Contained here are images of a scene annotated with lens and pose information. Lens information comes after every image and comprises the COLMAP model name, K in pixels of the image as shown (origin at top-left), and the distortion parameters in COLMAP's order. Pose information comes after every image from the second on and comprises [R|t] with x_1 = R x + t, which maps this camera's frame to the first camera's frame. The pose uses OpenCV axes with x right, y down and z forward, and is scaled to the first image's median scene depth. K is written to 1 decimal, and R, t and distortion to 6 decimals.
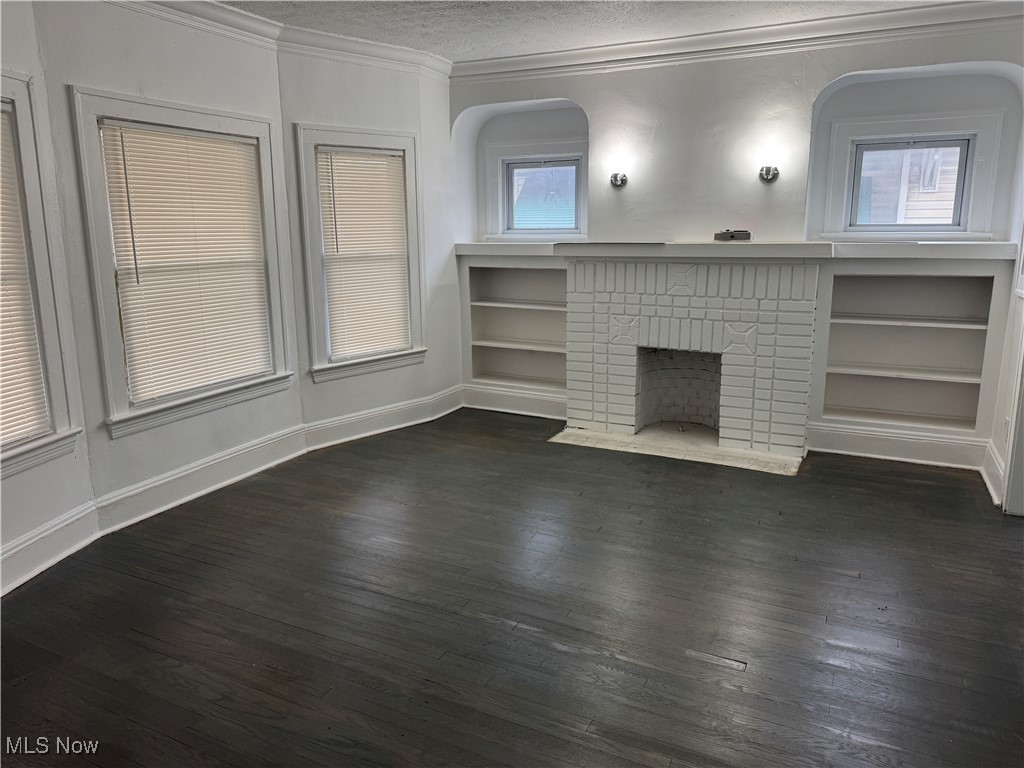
lens RADIAL K [[728.1, 0, 516.3], [0, 728.1, 385.9], [0, 0, 1]] dist [0.053692, -0.065043]
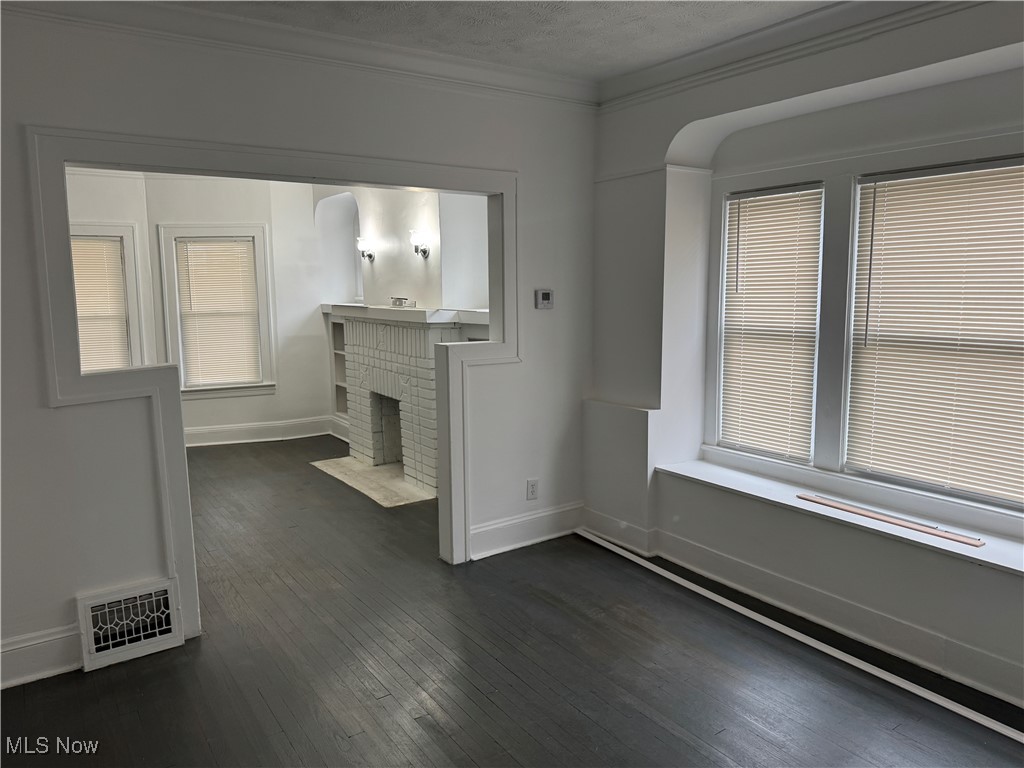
lens RADIAL K [[728.1, 0, 510.2], [0, 728.1, 381.7], [0, 0, 1]] dist [0.053692, -0.065043]
pose [[0.878978, 0.060445, -0.473015, 1.307636], [-0.095331, 0.994184, -0.050105, -0.043617], [0.467236, 0.089135, 0.879628, 0.070035]]
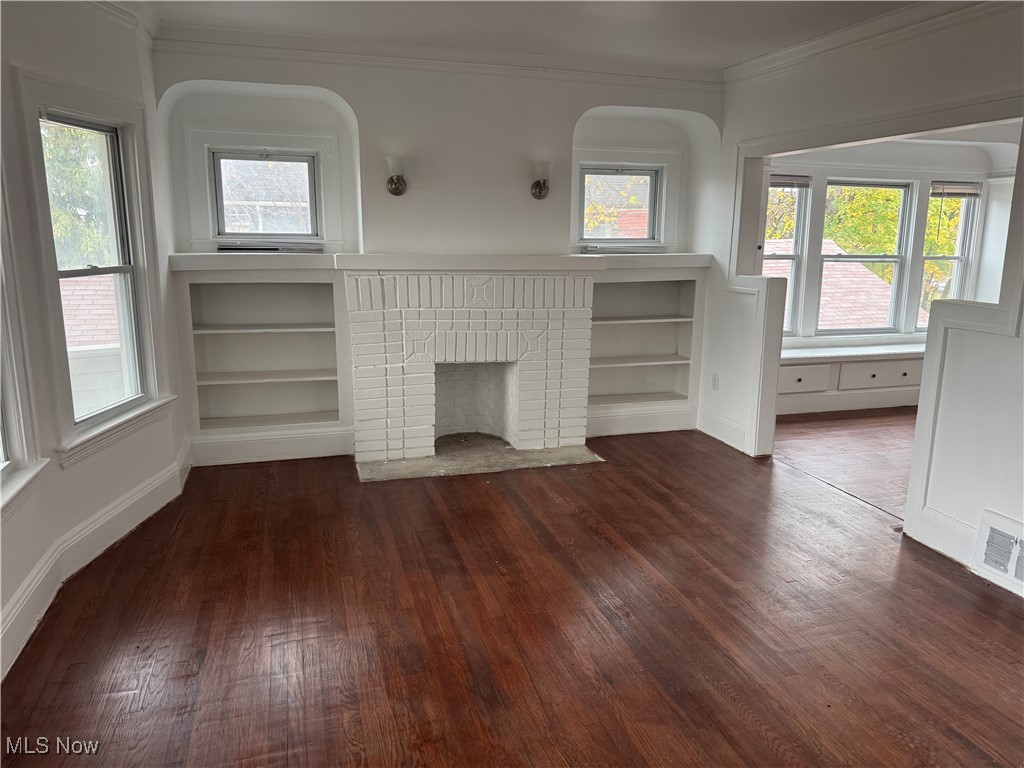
lens RADIAL K [[728.1, 0, 517.2], [0, 728.1, 394.2], [0, 0, 1]] dist [0.053692, -0.065043]
pose [[0.718085, -0.135851, 0.682567, -0.563913], [0.133883, 0.989410, 0.056072, -0.073457], [-0.682956, 0.051120, 0.728669, 0.334087]]
